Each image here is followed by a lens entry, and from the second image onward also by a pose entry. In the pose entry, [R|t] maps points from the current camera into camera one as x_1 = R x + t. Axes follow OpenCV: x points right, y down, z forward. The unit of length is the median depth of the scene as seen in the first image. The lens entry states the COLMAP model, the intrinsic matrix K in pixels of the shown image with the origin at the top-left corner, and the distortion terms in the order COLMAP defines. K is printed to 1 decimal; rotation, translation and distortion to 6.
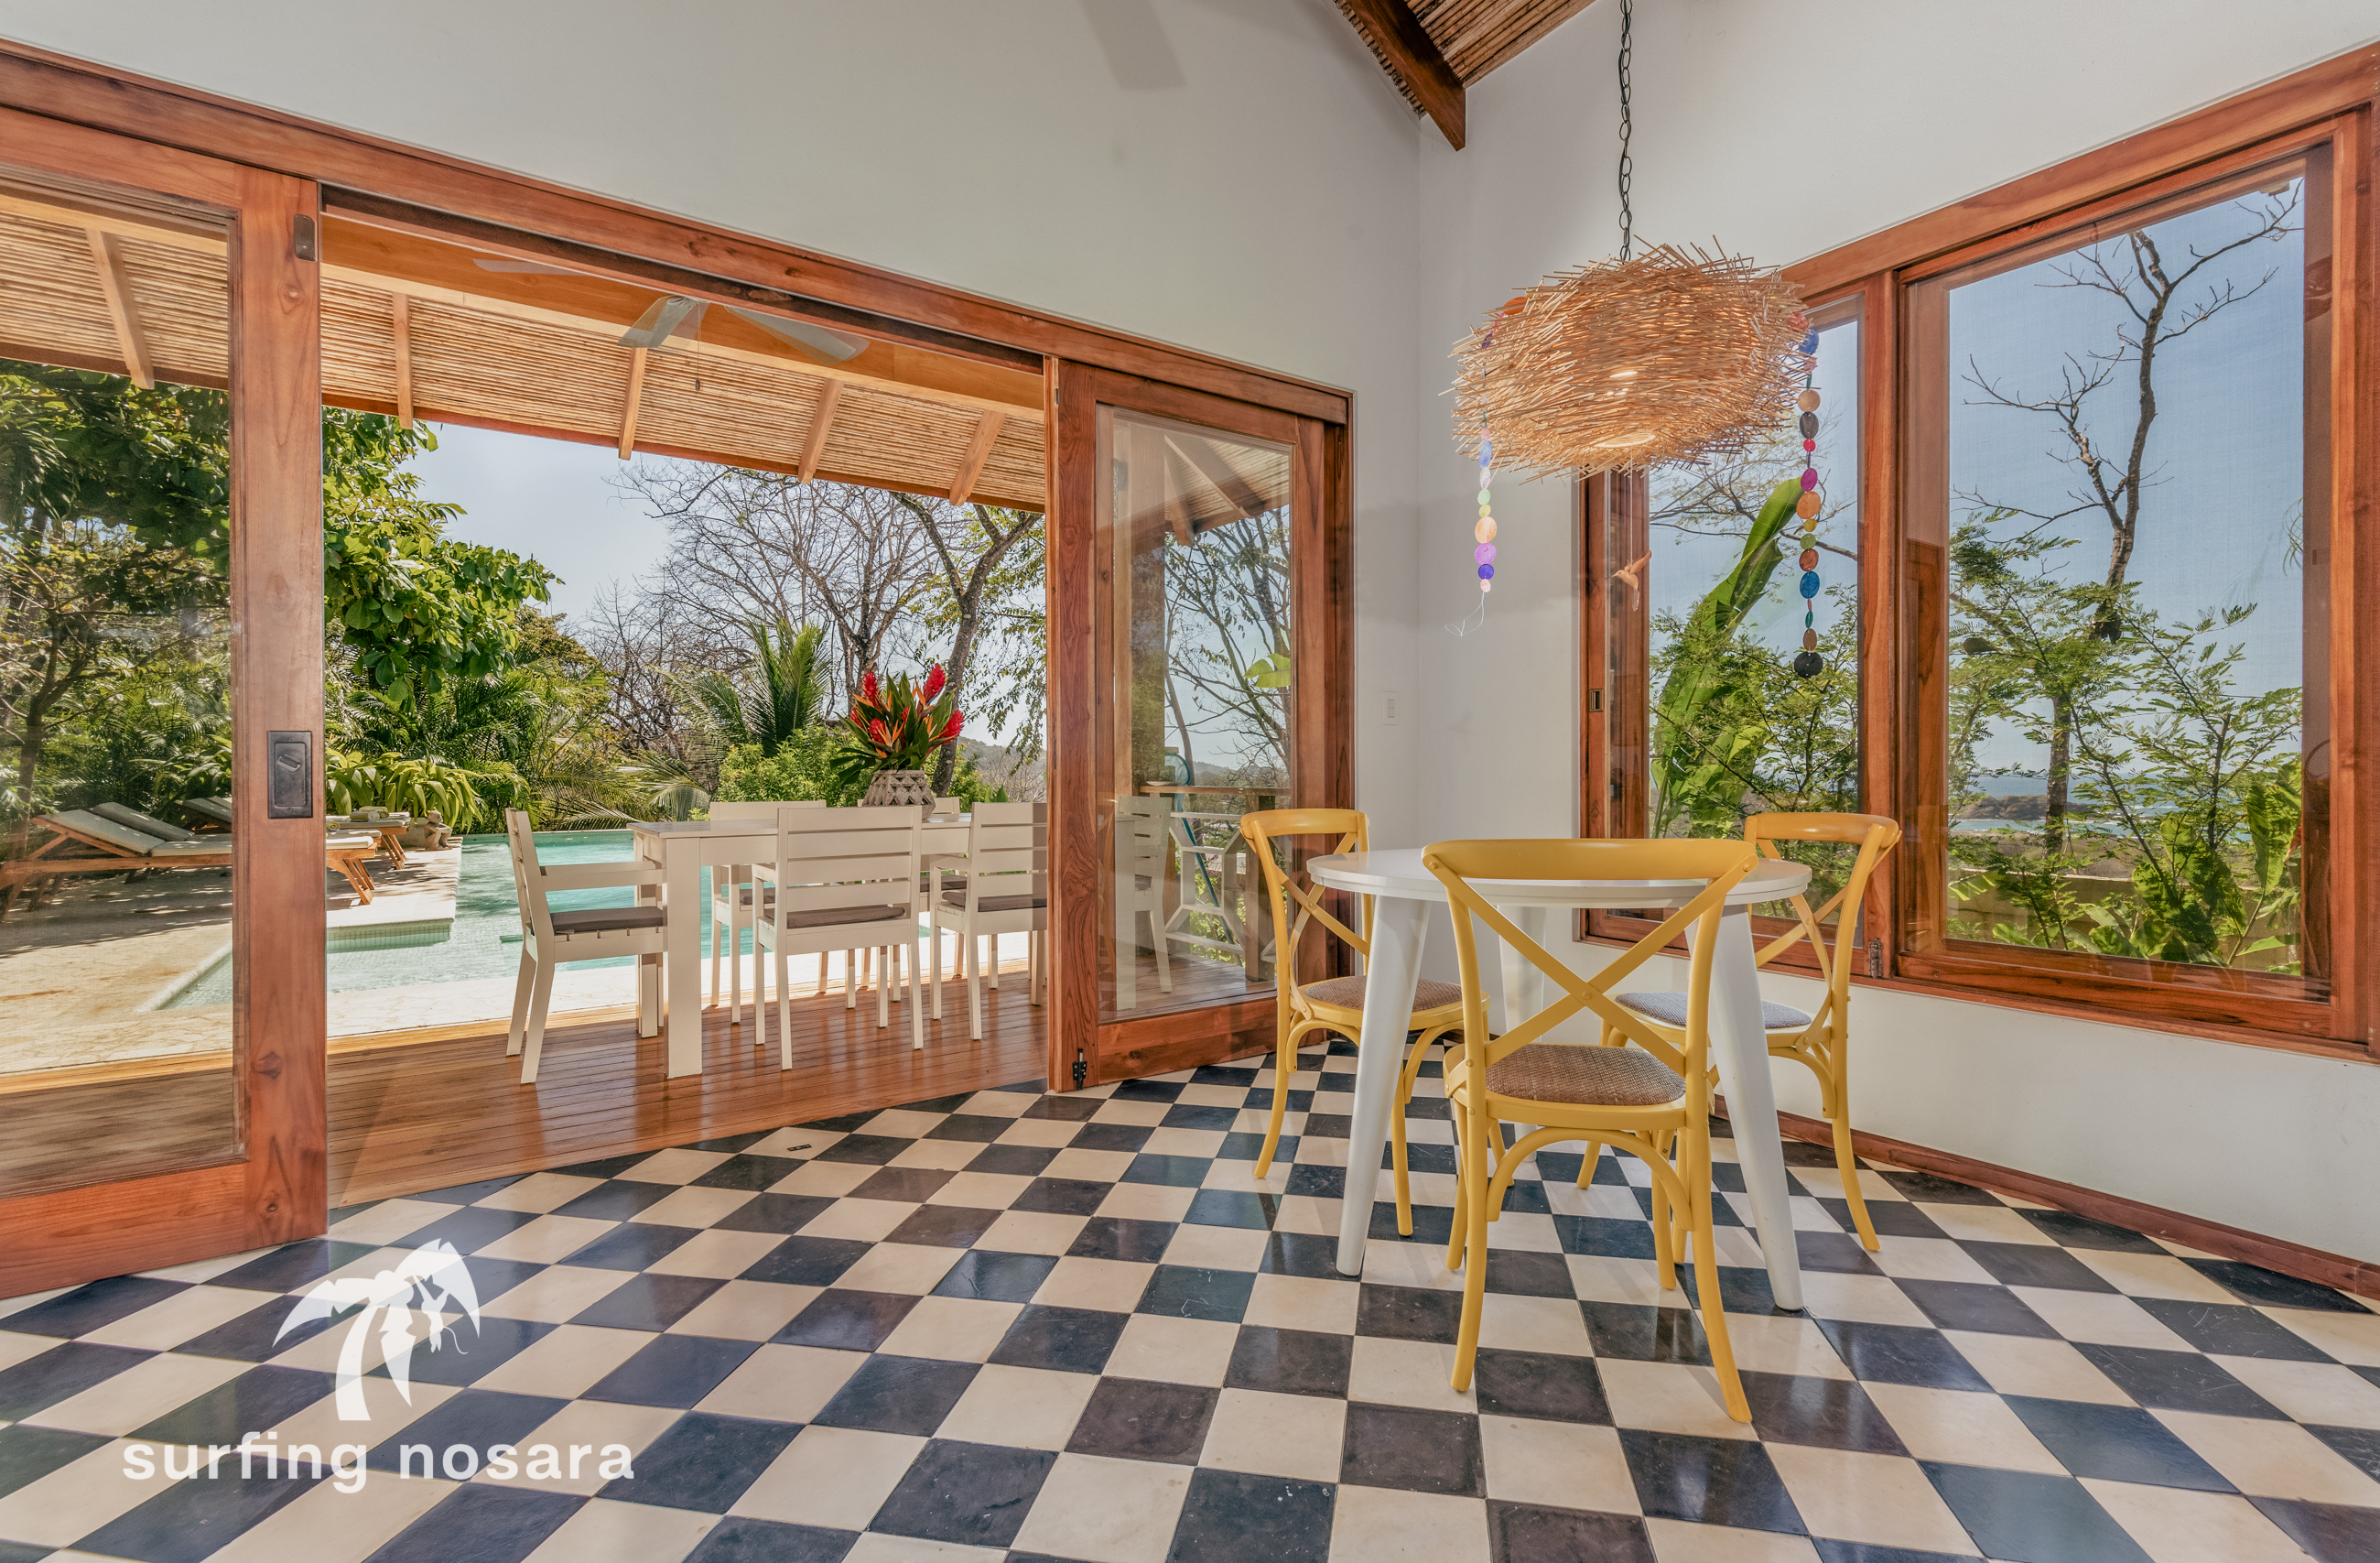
lens RADIAL K [[1102.9, 0, 1202.6], [0, 1102.9, 779.1], [0, 0, 1]] dist [0.012271, -0.000814]
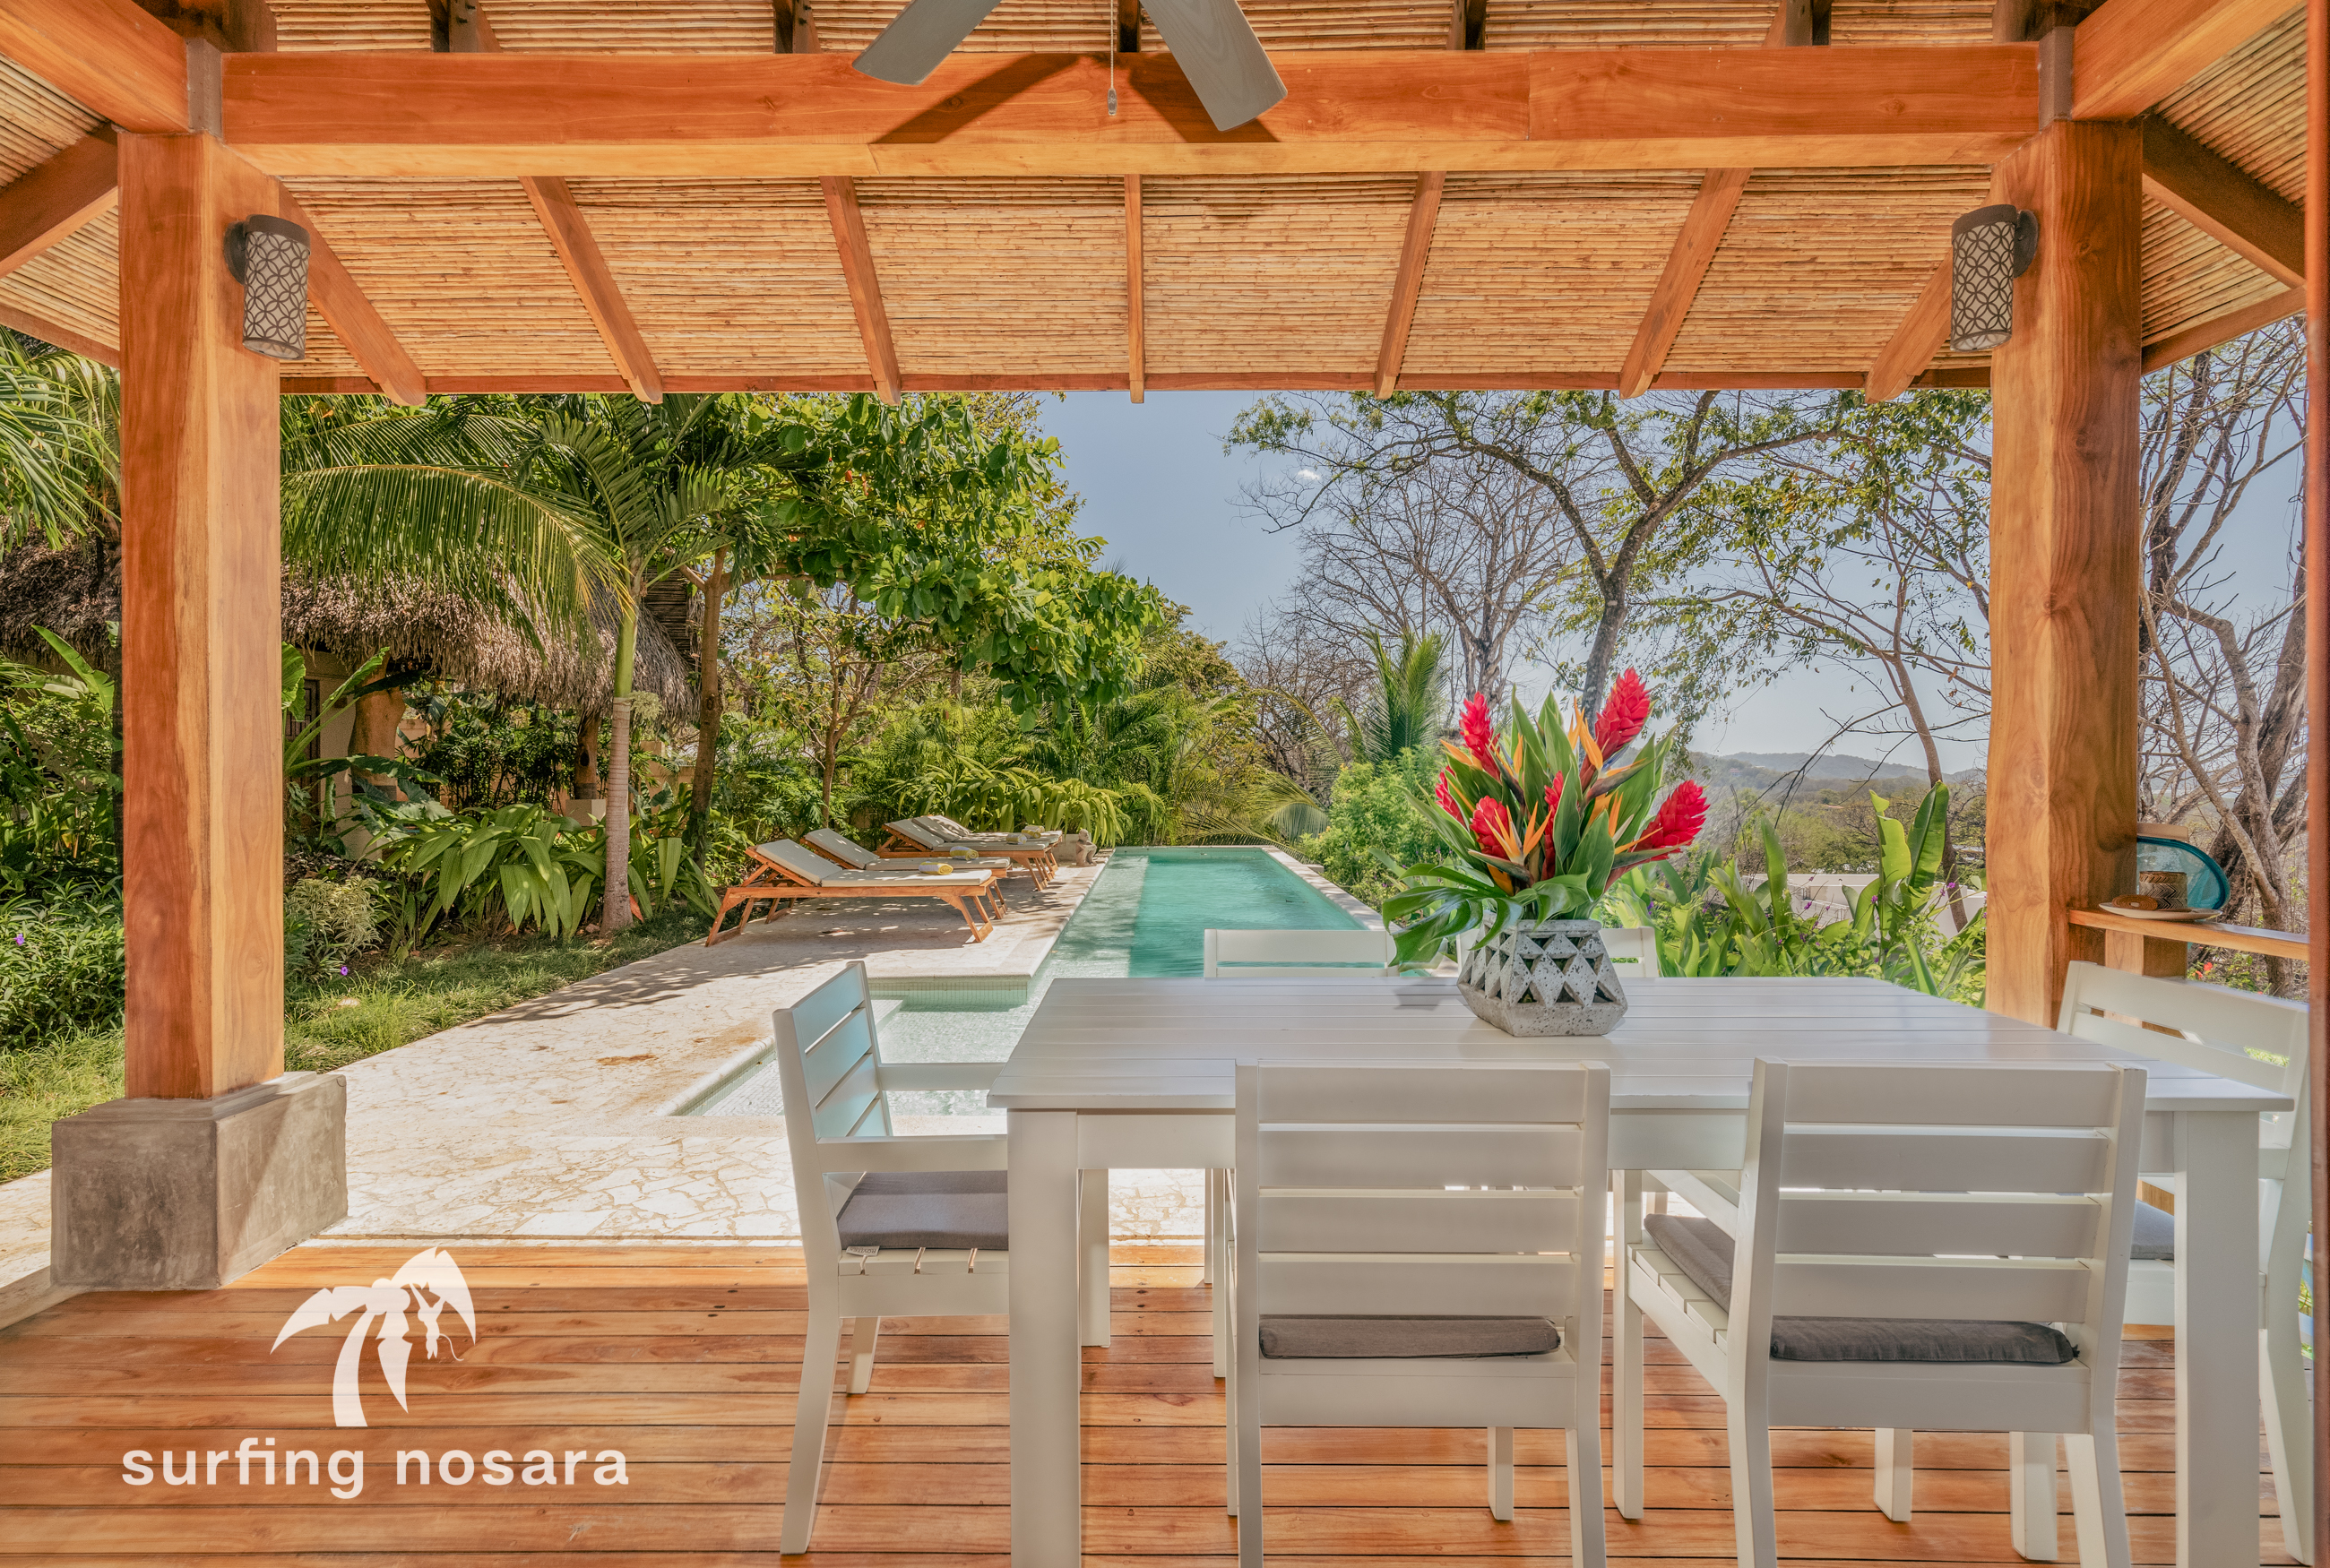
lens RADIAL K [[1079.5, 0, 1162.4], [0, 1079.5, 765.0], [0, 0, 1]] dist [0.012271, -0.000814]
pose [[0.830915, -0.004136, -0.556383, -0.035869], [-0.003699, 0.999909, -0.012958, -0.013932], [0.556386, 0.012826, 0.830825, 0.124987]]
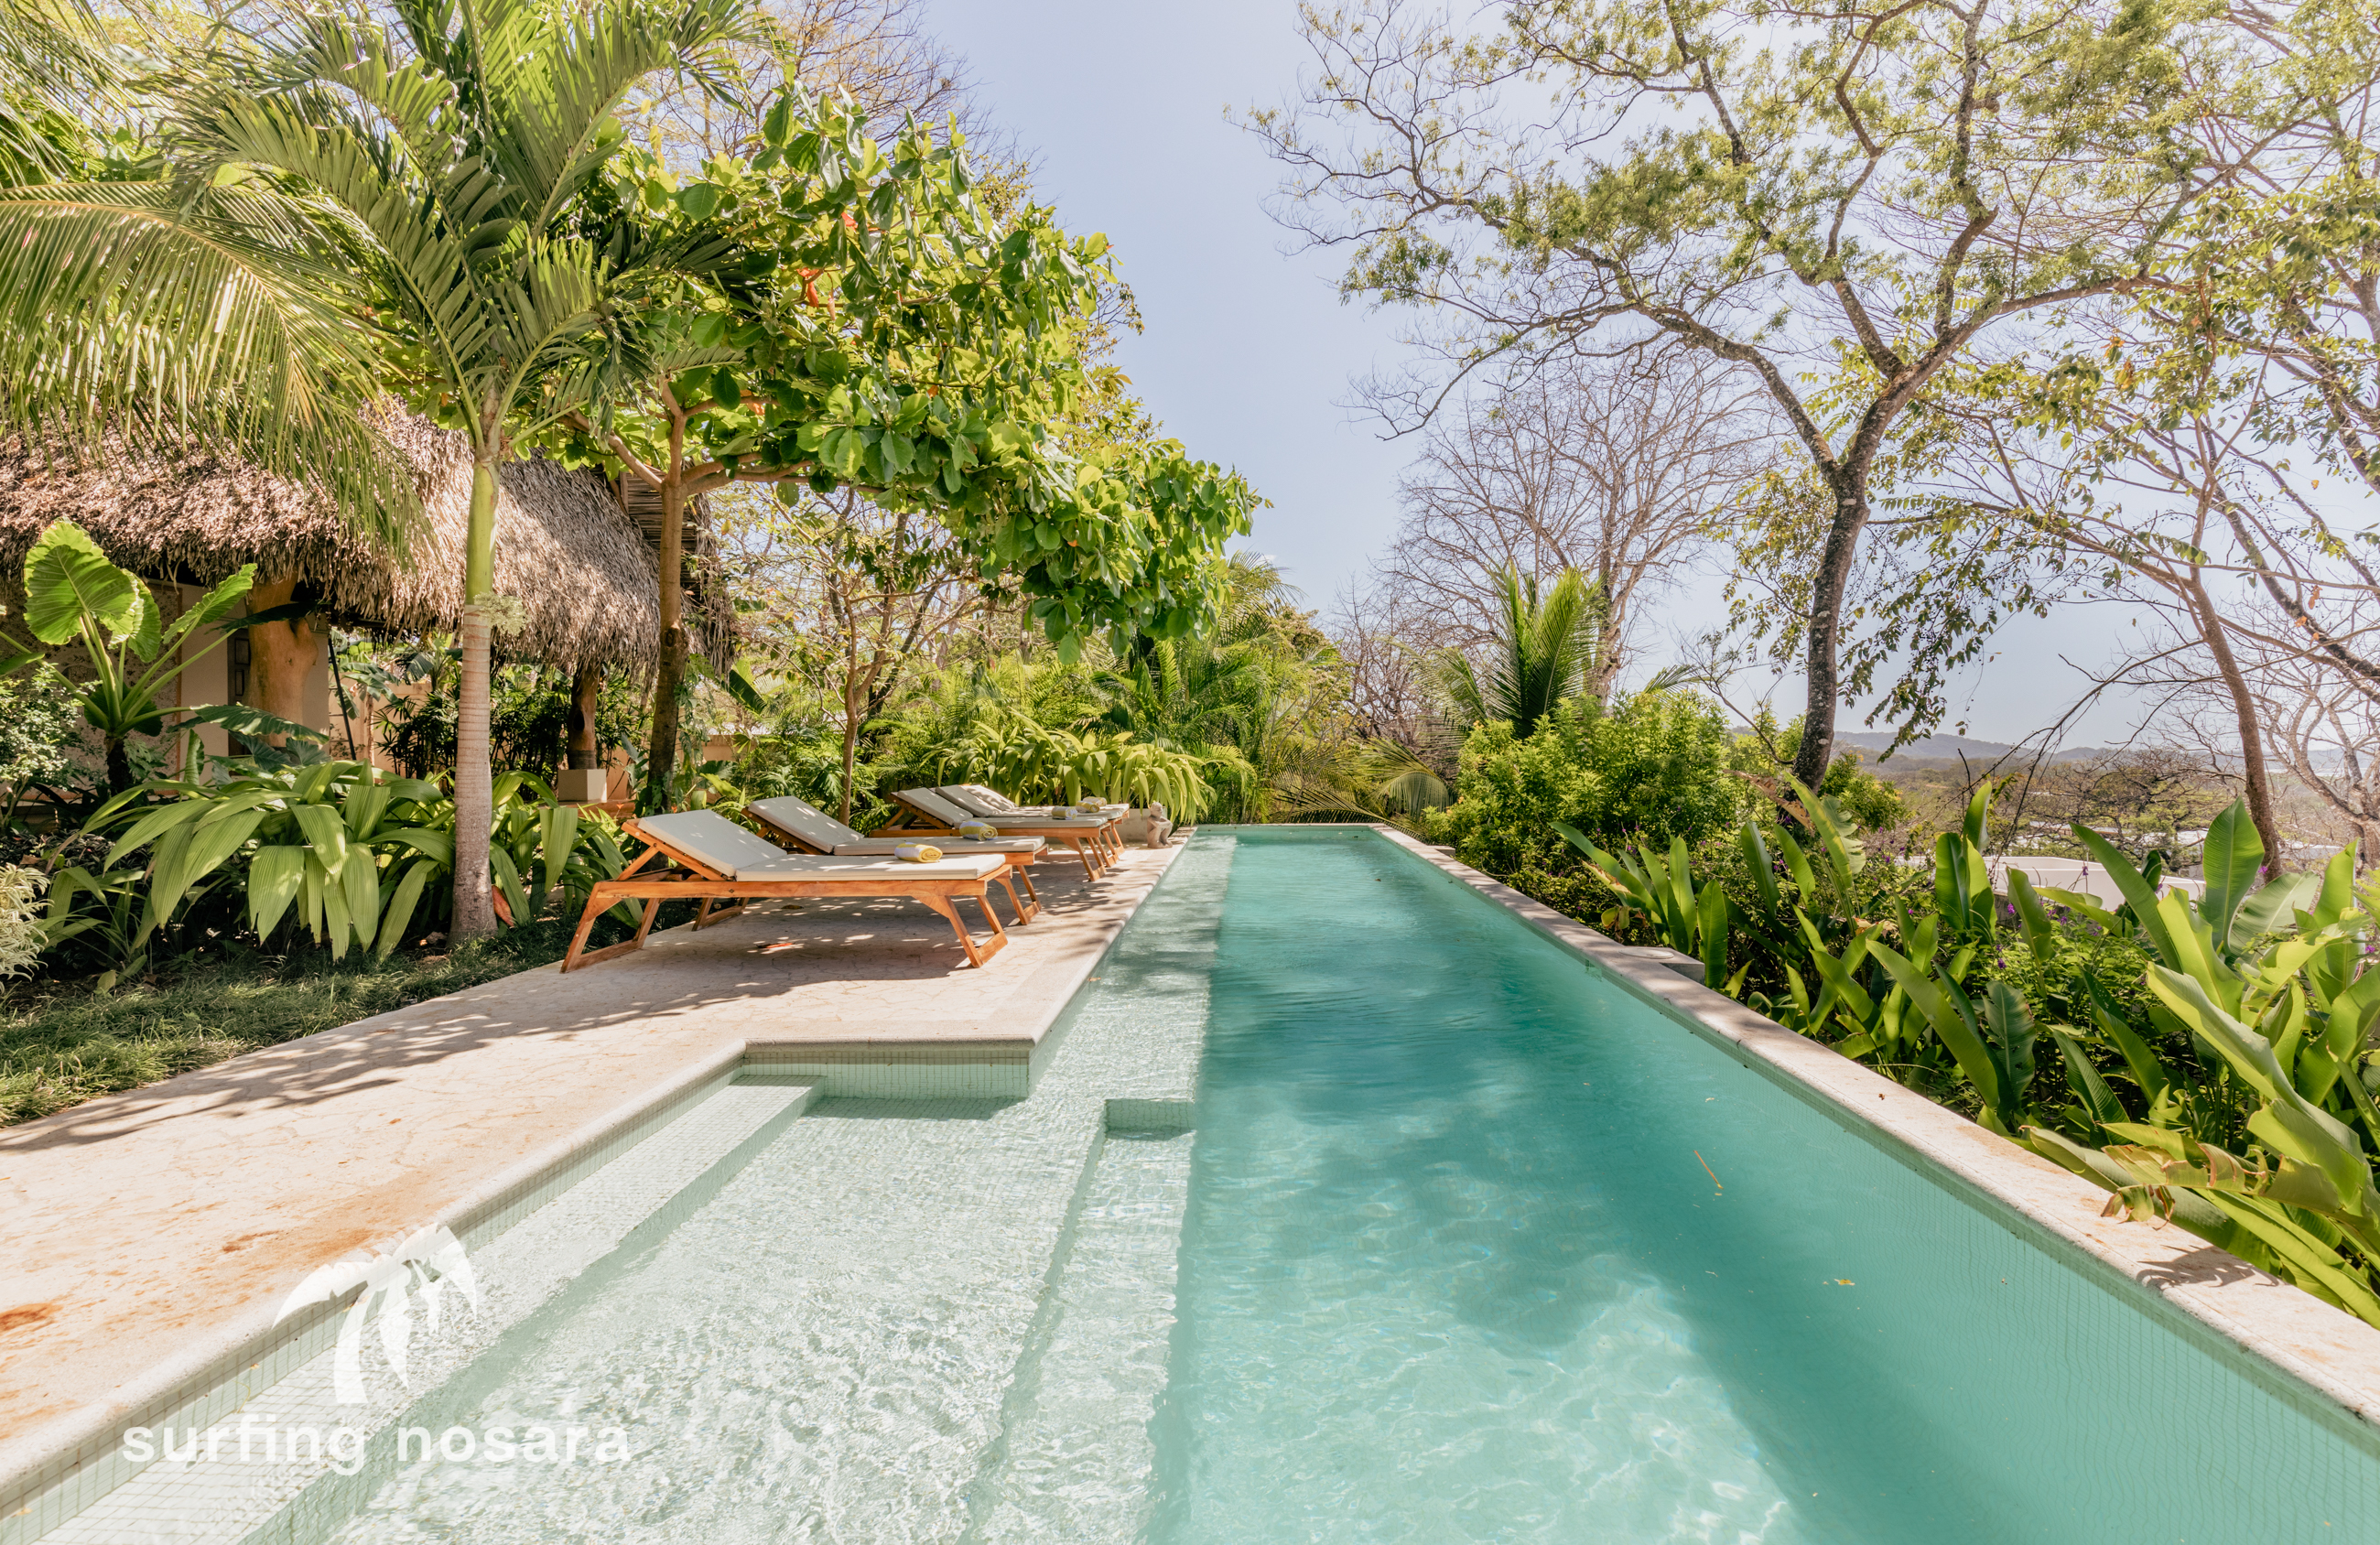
lens RADIAL K [[1043.4, 0, 1221.9], [0, 1043.4, 766.0], [0, 0, 1]] dist [0.004324, -0.000630]
pose [[0.815851, 0.004625, -0.578244, -0.122422], [-0.002490, 0.999987, 0.004485, -0.002747], [0.578257, -0.002219, 0.815852, 0.250737]]
